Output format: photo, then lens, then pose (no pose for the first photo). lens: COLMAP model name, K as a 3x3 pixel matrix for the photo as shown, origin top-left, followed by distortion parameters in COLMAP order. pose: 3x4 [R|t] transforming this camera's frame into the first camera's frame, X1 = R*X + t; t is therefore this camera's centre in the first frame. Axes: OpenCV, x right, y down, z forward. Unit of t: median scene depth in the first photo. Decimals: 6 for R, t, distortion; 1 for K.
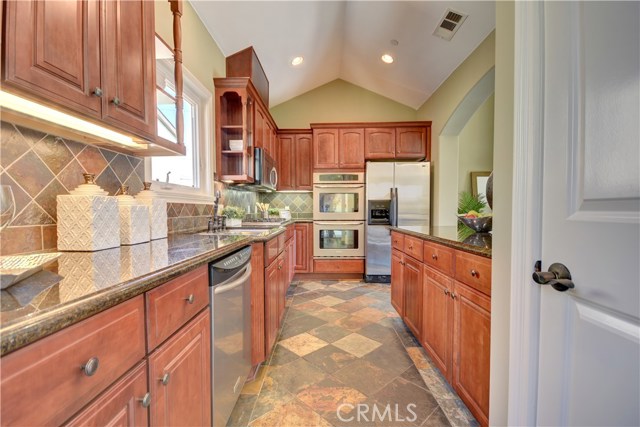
lens RADIAL K [[282.7, 0, 316.7], [0, 282.7, 222.8], [0, 0, 1]] dist [-0.000021, -0.006442]
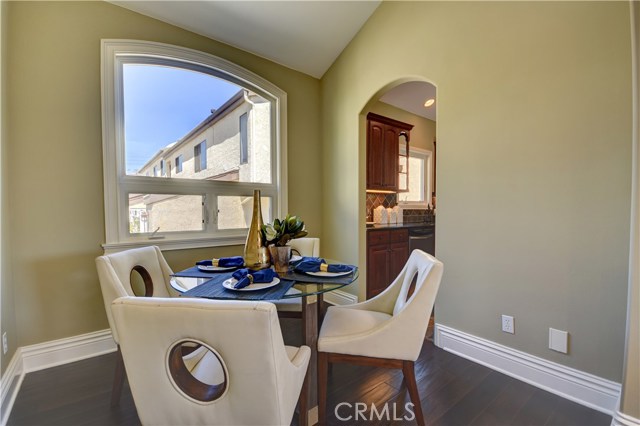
lens RADIAL K [[282.7, 0, 314.9], [0, 282.7, 218.5], [0, 0, 1]] dist [-0.000021, -0.006442]
pose [[0.632646, 0.025674, -0.774015, 0.407908], [-0.035130, 0.999373, 0.004436, 0.011231], [0.773644, 0.024385, 0.633152, -0.539734]]
